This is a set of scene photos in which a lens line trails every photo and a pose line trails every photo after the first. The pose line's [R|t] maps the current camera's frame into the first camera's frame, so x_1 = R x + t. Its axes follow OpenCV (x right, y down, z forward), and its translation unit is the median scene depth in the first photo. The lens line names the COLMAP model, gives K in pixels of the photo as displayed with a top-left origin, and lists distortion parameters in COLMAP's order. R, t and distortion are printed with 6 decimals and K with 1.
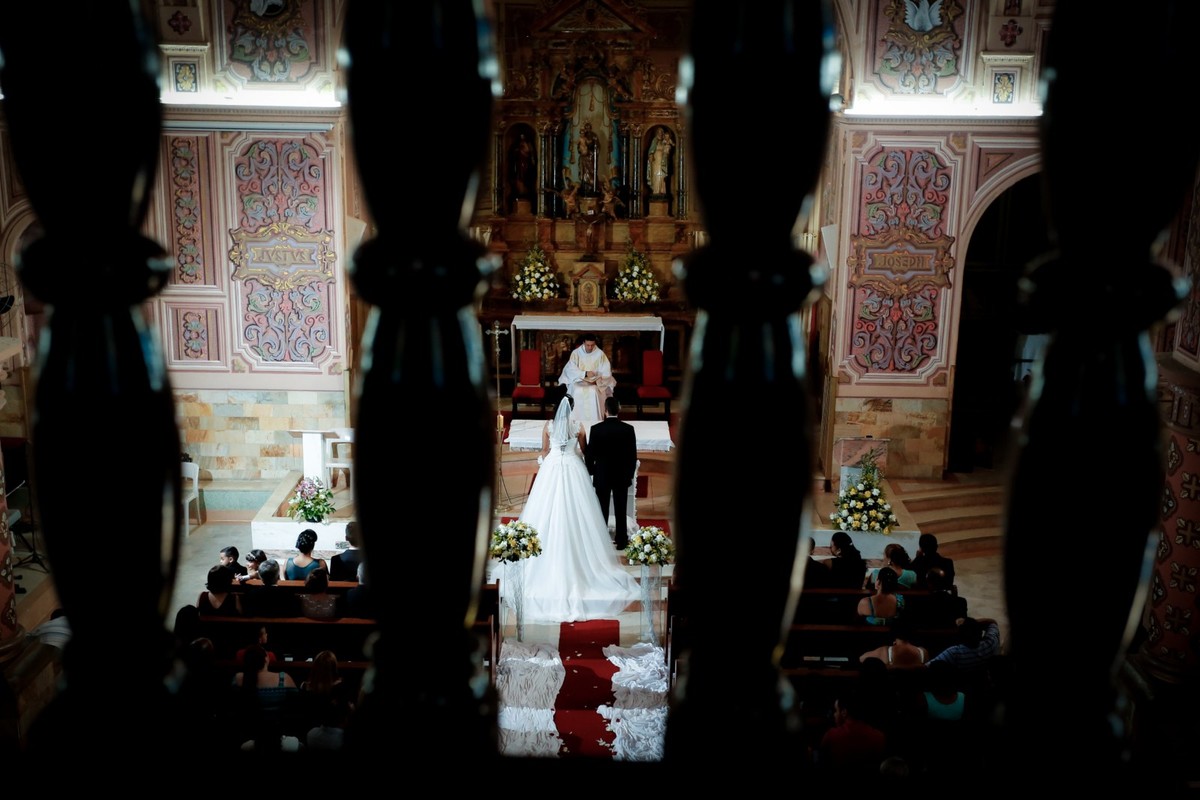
lens RADIAL K [[1503.4, 0, 601.9], [0, 1503.4, 409.7], [0, 0, 1]] dist [0.155483, 0.000000]
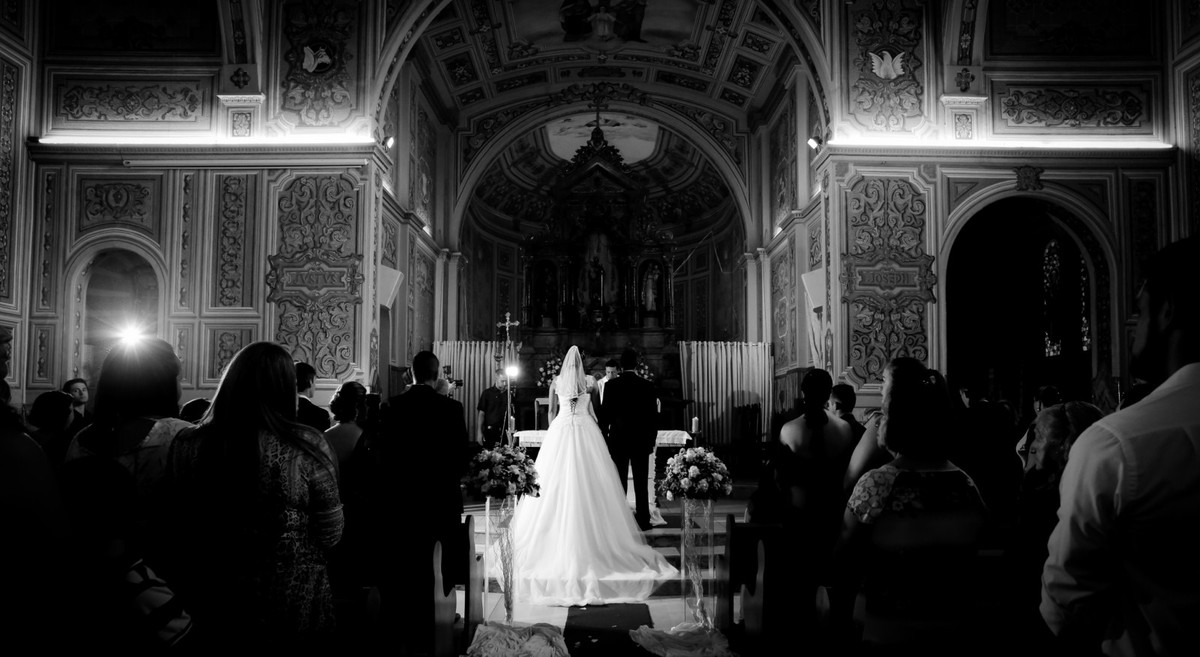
lens RADIAL K [[786.9, 0, 602.0], [0, 786.9, 337.9], [0, 0, 1]] dist [-0.010593, 0.005108]
pose [[0.999918, -0.012696, 0.001923, -0.008346], [0.012719, 0.958593, -0.284496, 0.101732], [0.001769, 0.284497, 0.958675, 0.484088]]
